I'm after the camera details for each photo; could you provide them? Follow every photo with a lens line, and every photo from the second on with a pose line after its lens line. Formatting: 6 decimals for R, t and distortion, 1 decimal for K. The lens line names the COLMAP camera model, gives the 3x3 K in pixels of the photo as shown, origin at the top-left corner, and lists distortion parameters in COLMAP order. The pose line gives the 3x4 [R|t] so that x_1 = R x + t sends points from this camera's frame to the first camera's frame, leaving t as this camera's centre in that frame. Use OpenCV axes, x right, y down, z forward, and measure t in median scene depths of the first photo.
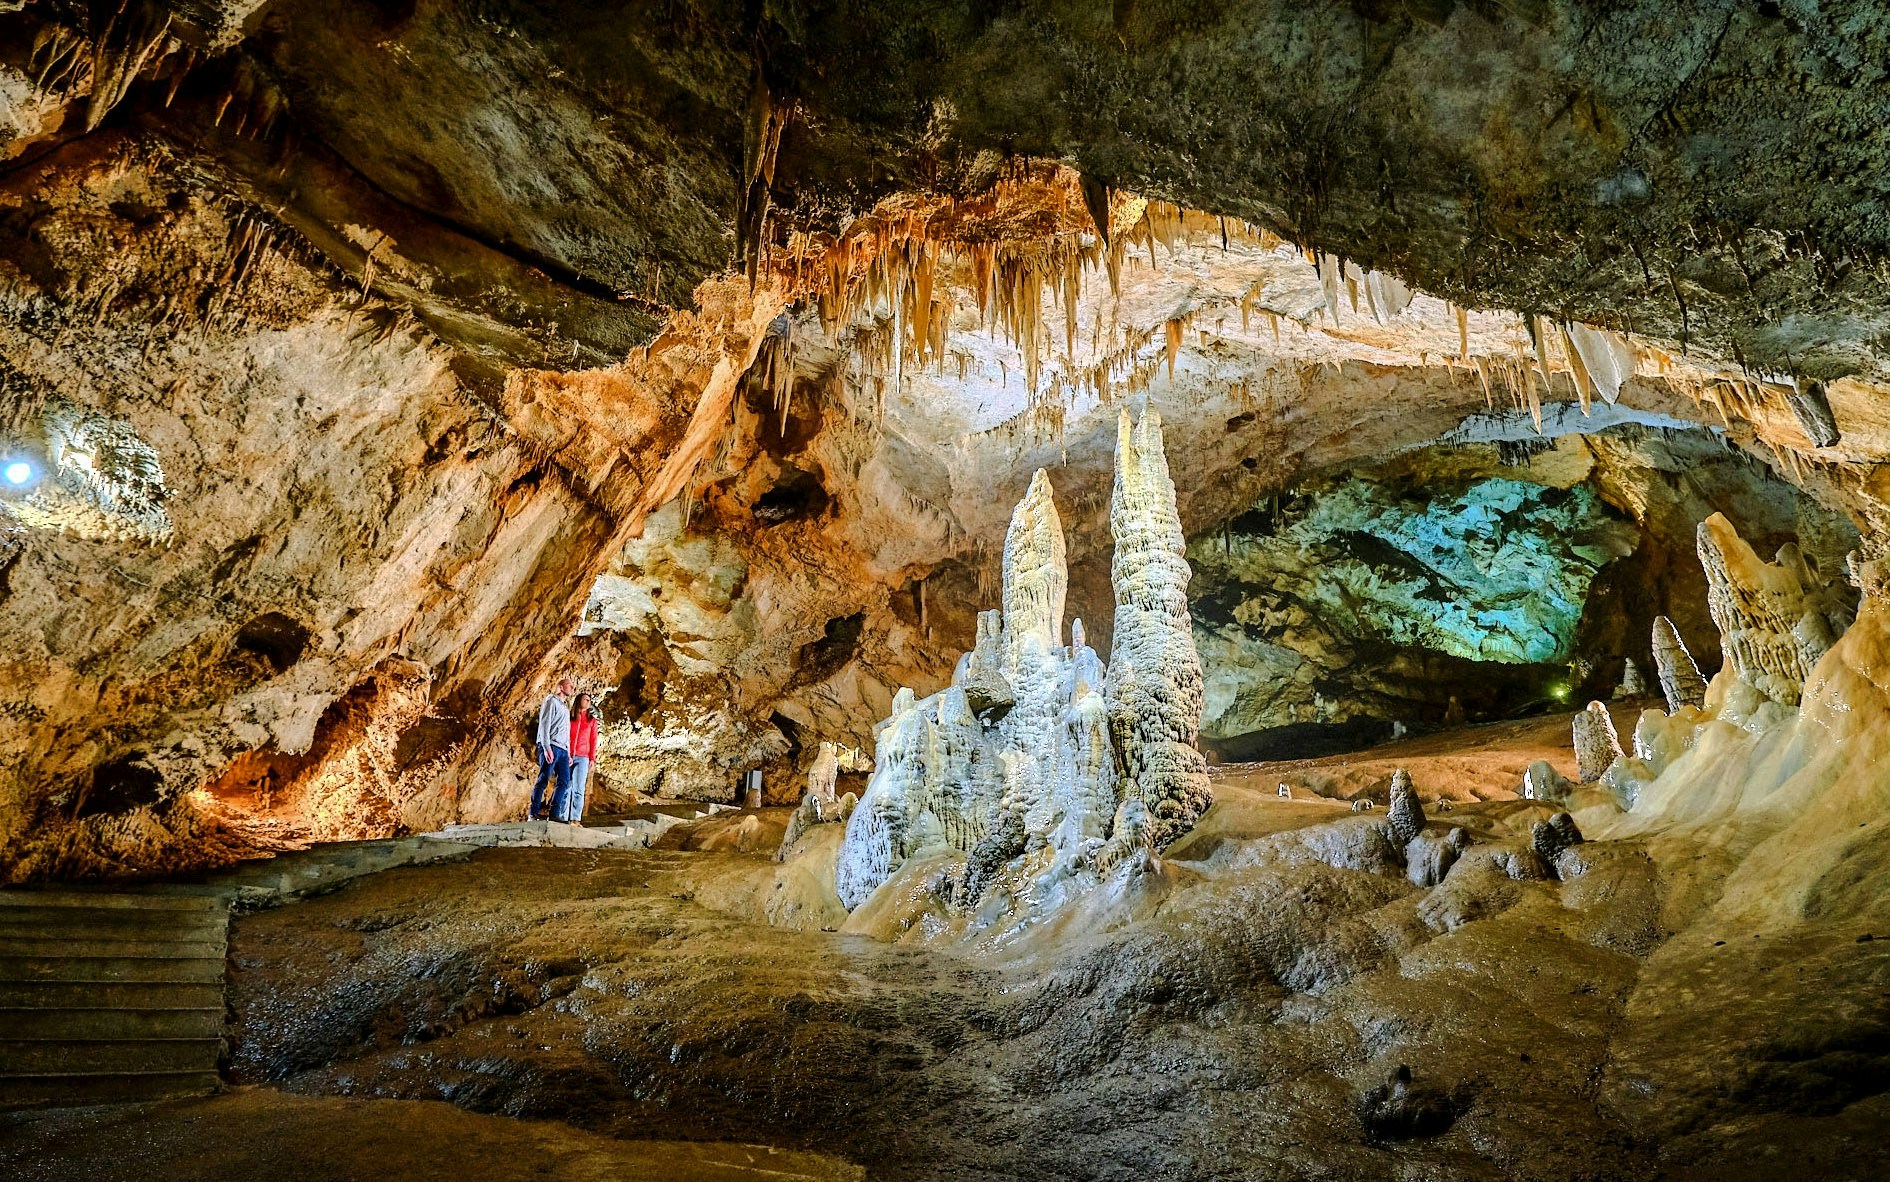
lens RADIAL K [[1201.5, 0, 945.0], [0, 1201.5, 591.0], [0, 0, 1]] dist [0.007999, 0.000759]
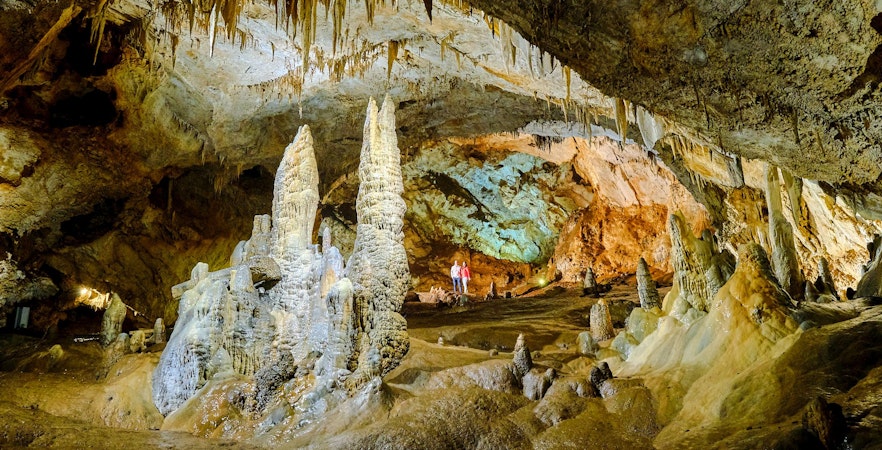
lens RADIAL K [[878.5, 0, 441.0], [0, 878.5, 225.0], [0, 0, 1]] dist [0.024299, 0.018231]
pose [[0.891069, 0.083833, 0.446059, -0.273425], [-0.113841, 0.992659, 0.040853, -0.044753], [-0.439359, -0.087183, 0.894071, -0.084143]]
